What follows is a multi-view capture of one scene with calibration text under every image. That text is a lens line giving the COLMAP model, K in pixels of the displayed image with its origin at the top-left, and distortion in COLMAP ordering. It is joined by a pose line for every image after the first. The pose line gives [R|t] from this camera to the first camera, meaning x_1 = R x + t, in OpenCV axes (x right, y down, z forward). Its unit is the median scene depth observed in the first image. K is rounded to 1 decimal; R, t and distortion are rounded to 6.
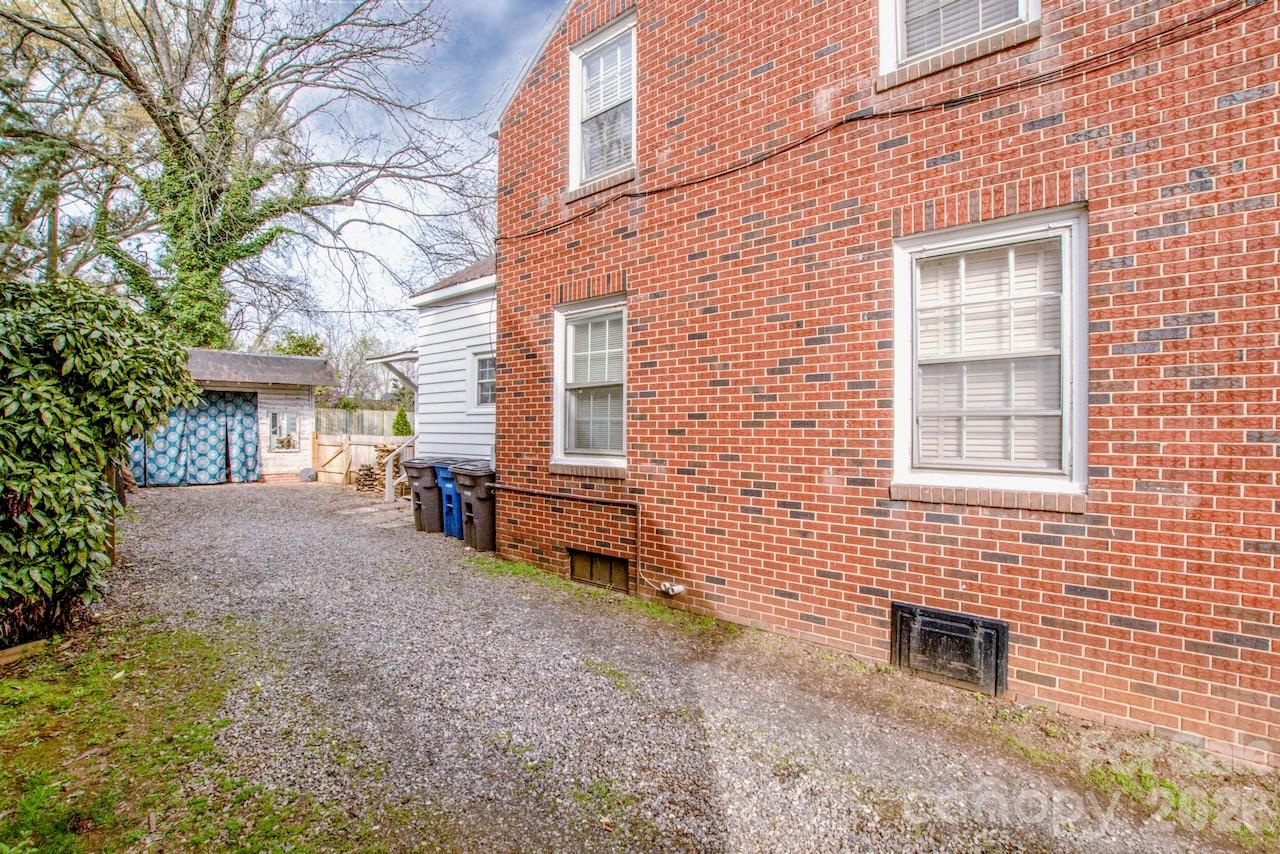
lens RADIAL K [[564.4, 0, 637.7], [0, 564.4, 433.1], [0, 0, 1]] dist [-0.015747, 0.000662]
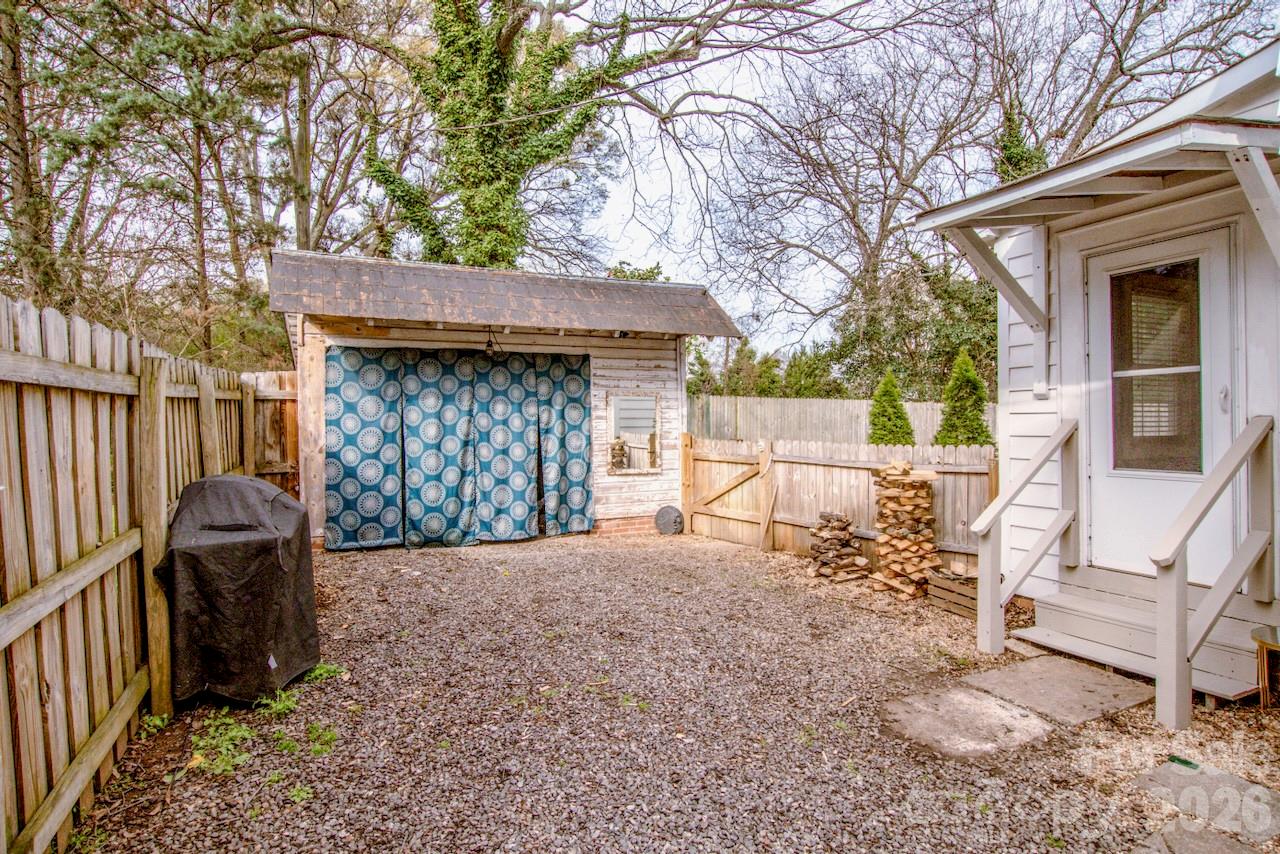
lens RADIAL K [[684.6, 0, 637.7], [0, 684.6, 452.0], [0, 0, 1]] dist [-0.002255, -0.000139]
pose [[0.897401, -0.018173, -0.440841, -0.384959], [0.019975, 0.999800, -0.000553, 0.015005], [0.440763, -0.008309, 0.897585, 0.488123]]
